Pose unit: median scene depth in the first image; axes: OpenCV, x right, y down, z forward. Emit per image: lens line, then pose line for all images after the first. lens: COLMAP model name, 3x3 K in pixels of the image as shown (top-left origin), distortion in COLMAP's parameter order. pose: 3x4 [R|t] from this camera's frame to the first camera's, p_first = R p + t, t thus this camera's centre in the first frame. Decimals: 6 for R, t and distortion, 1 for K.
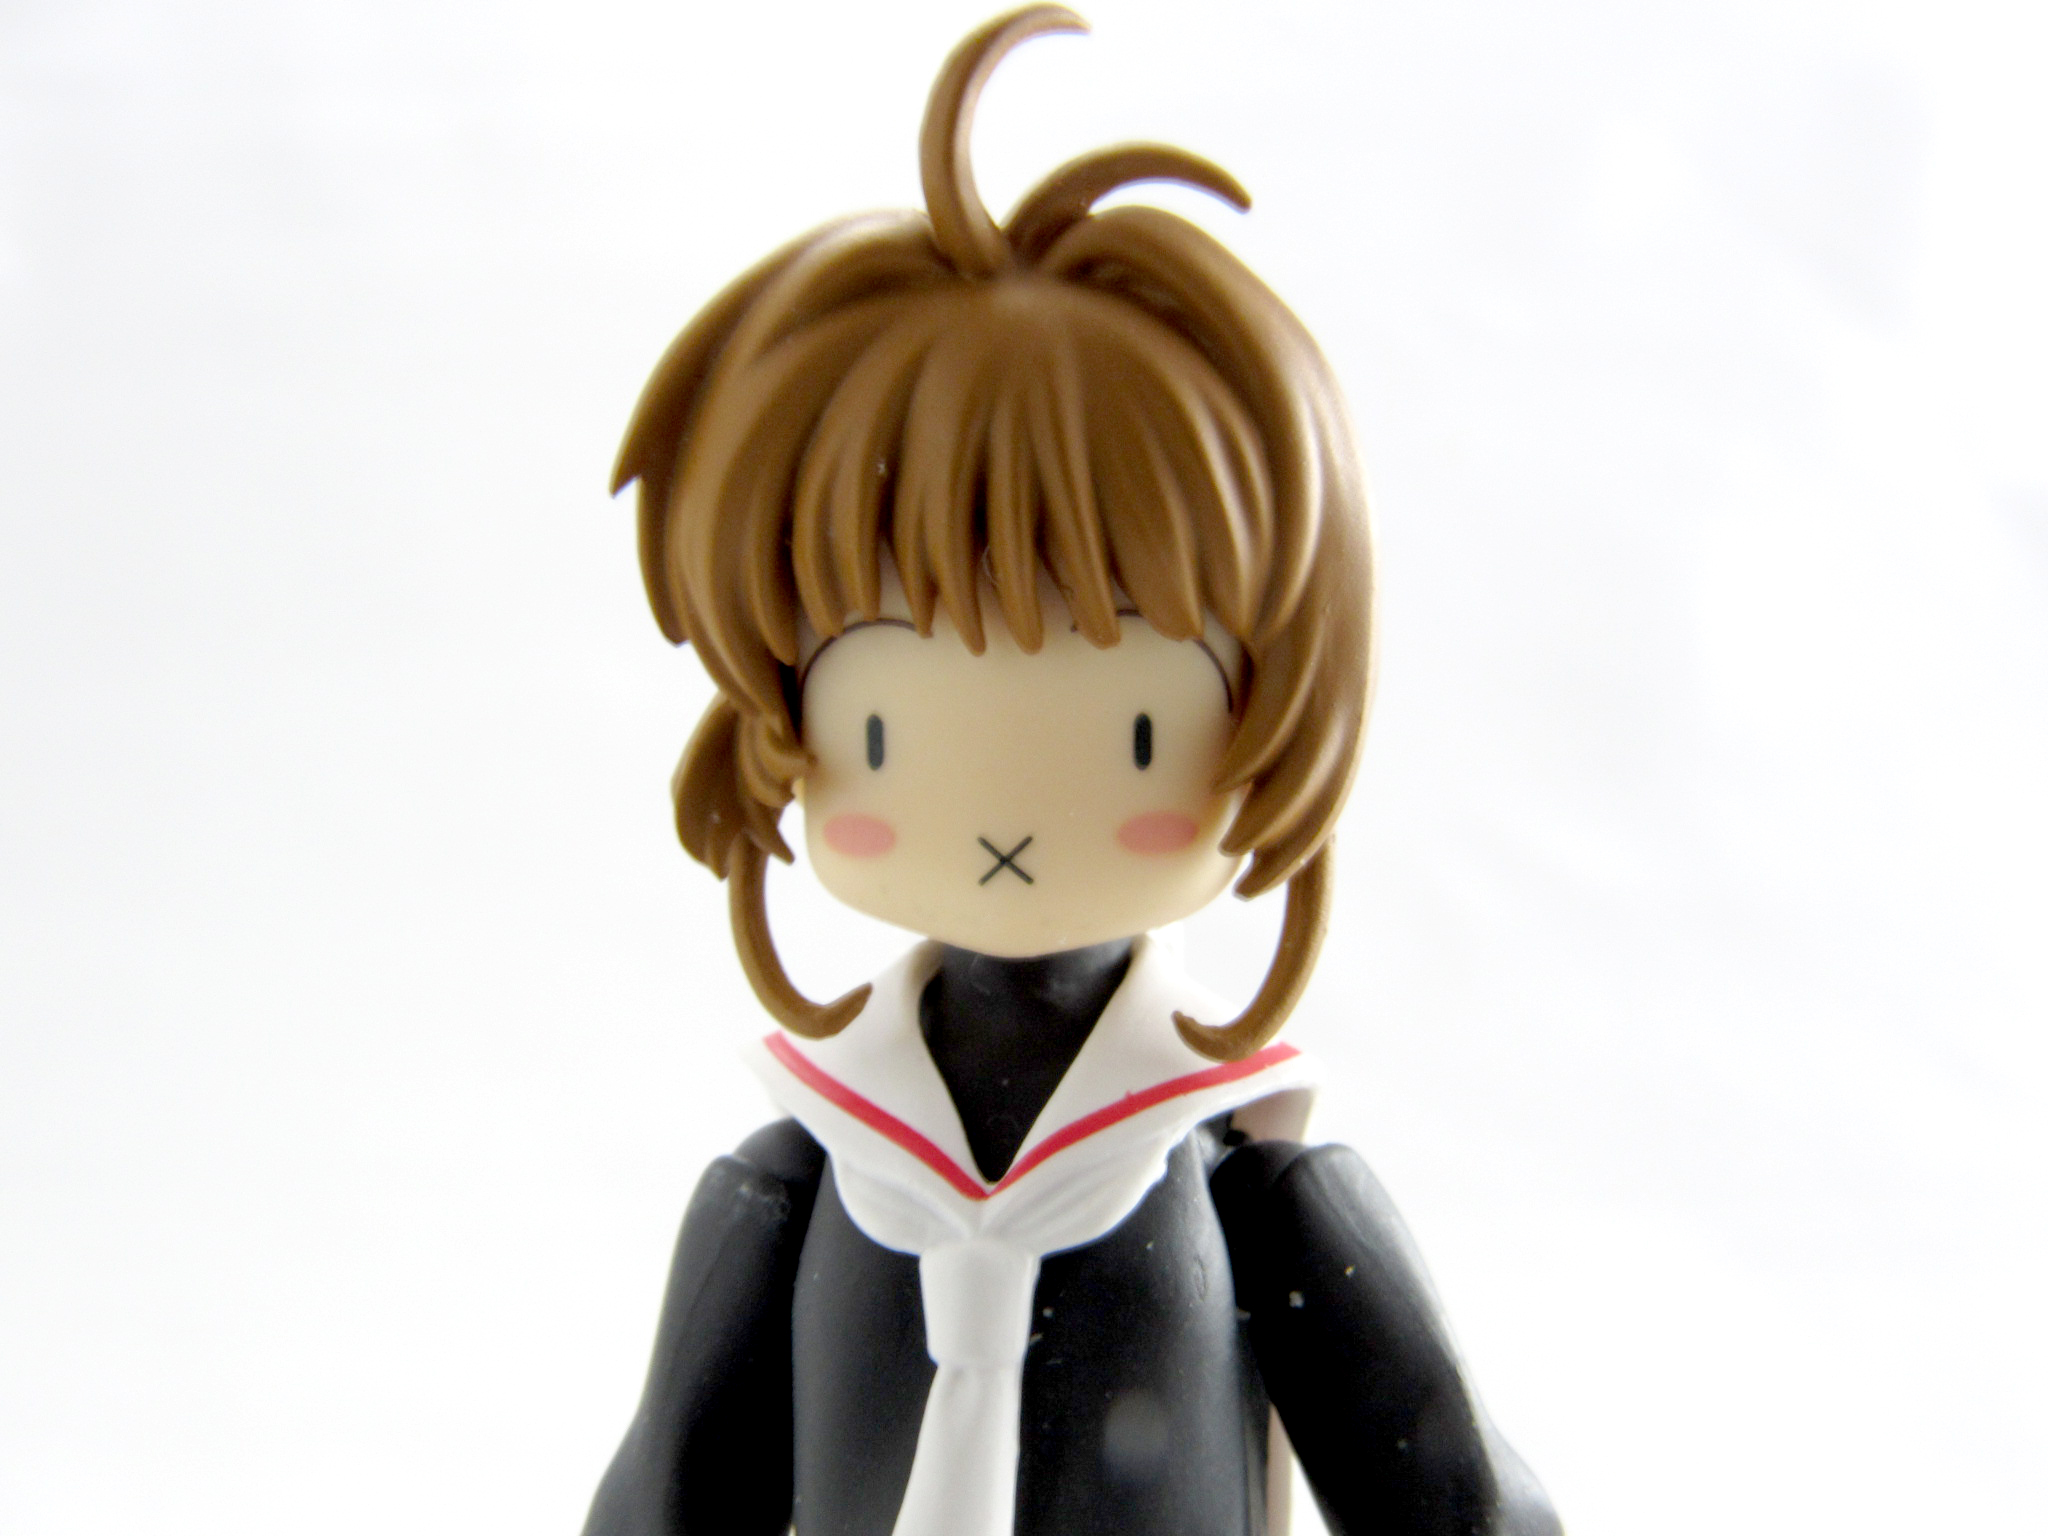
lens RADIAL K [[2064.2, 0, 1022.8], [0, 2064.2, 782.8], [0, 0, 1]] dist [-0.025606, 0.000000]
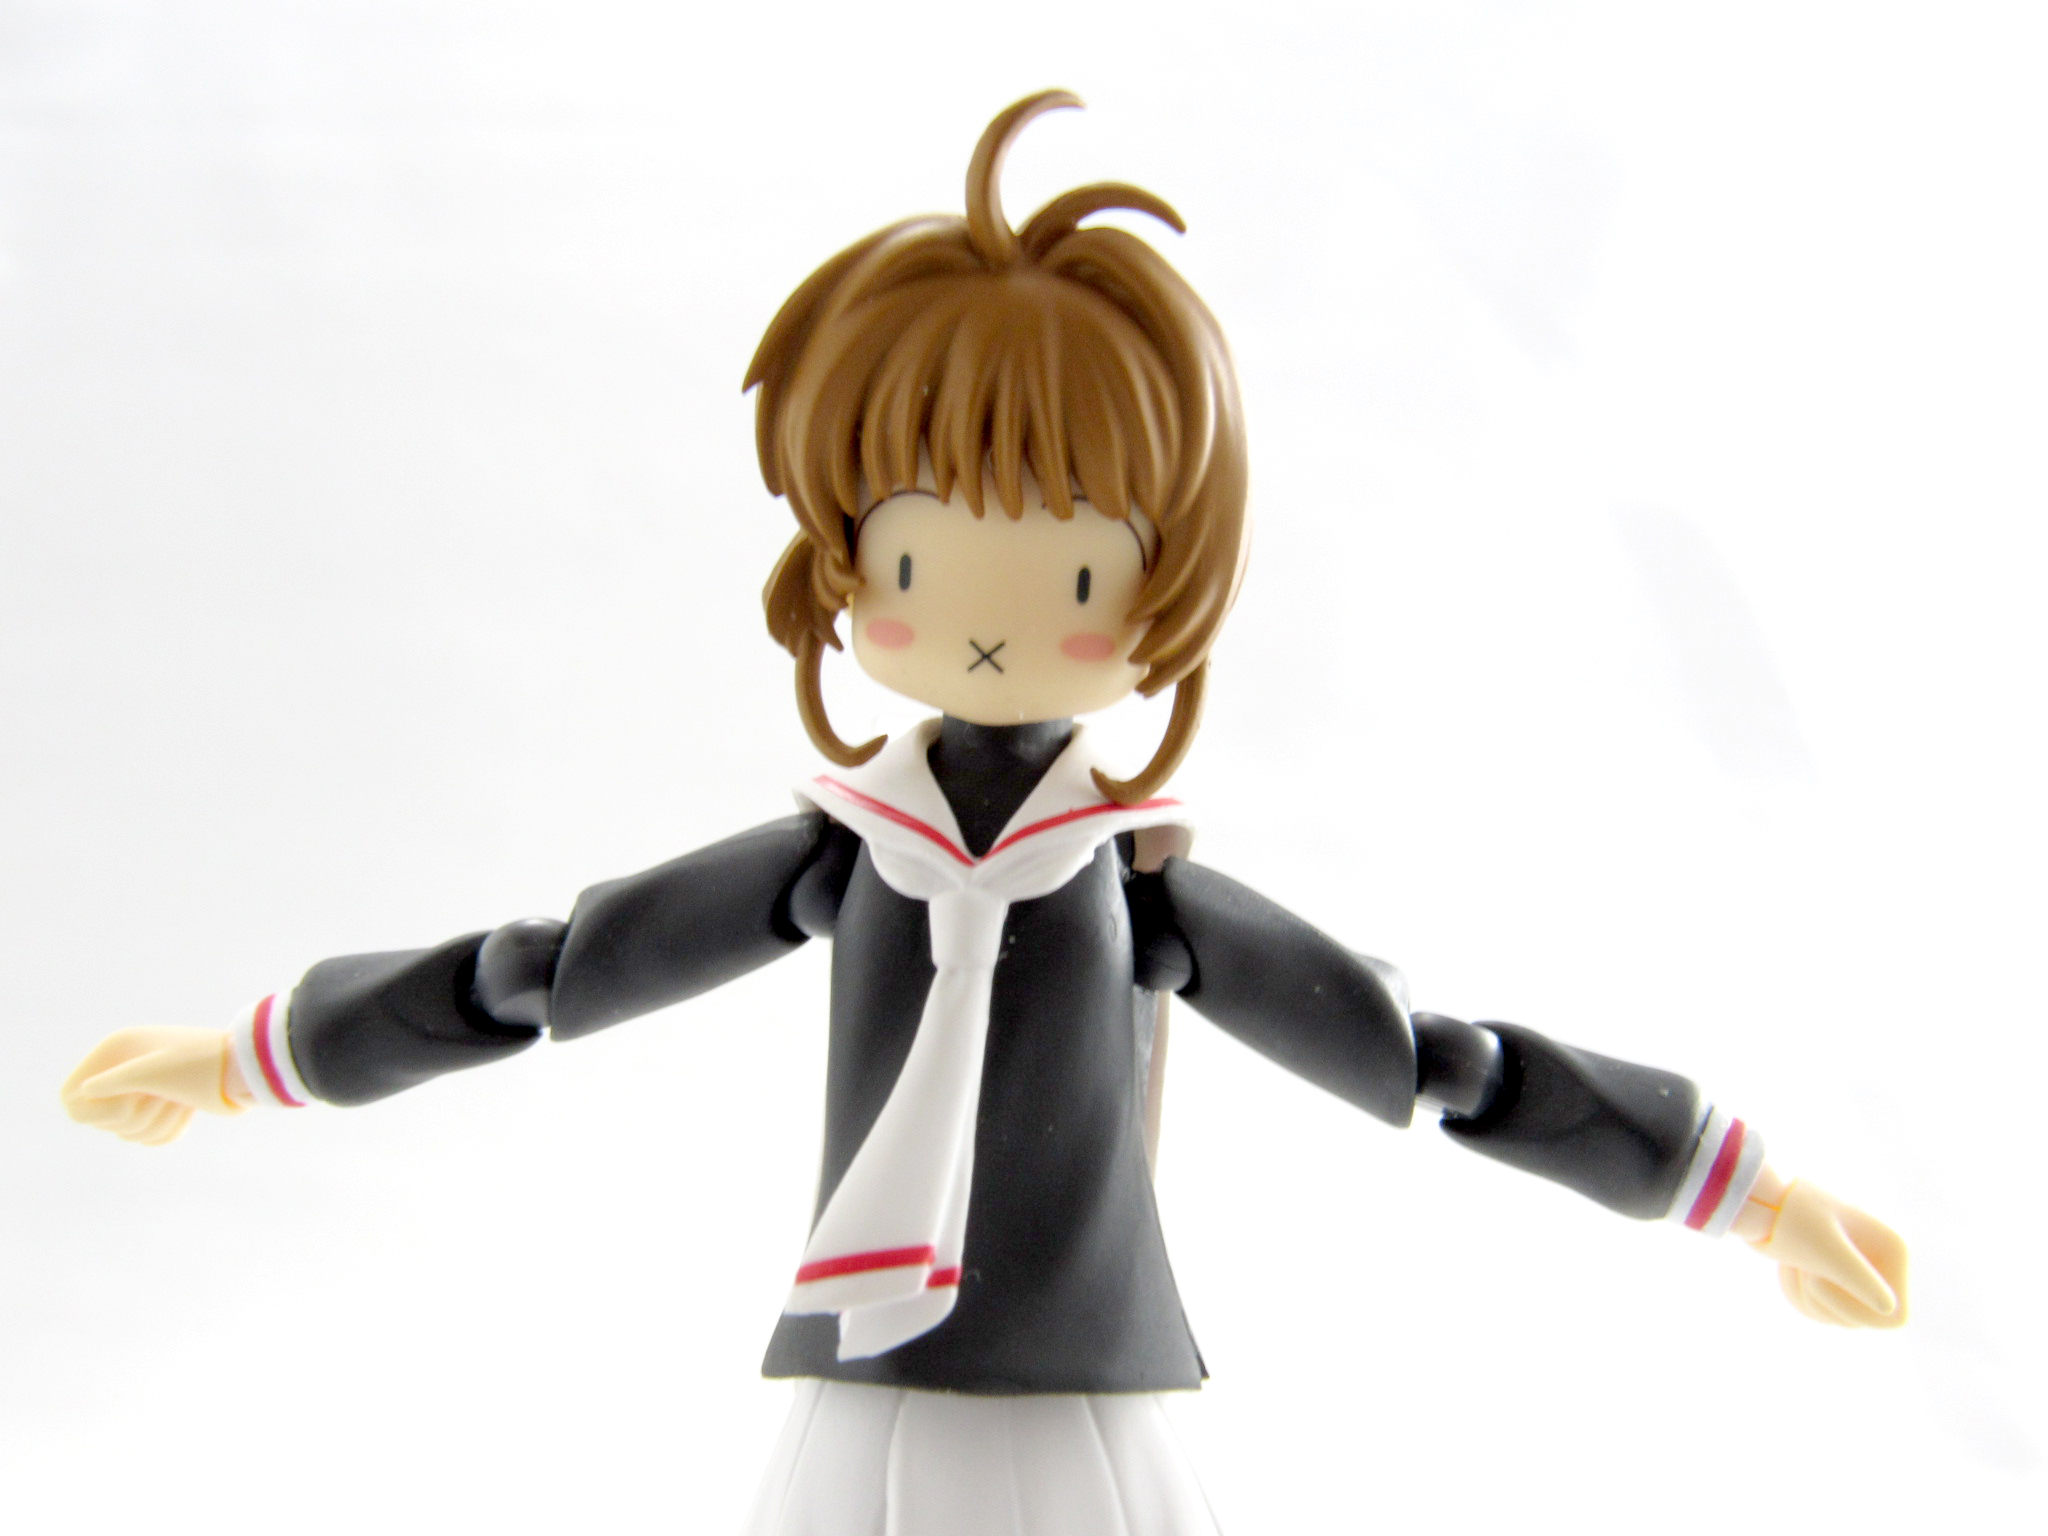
lens RADIAL K [[2064.2, 0, 1019.5], [0, 2064.2, 779.2], [0, 0, 1]] dist [-0.025606, 0.000000]
pose [[0.996865, 0.078724, 0.007863, 0.011111], [-0.079043, 0.995275, 0.056391, 0.039801], [-0.003386, -0.056836, 0.998378, -0.513237]]
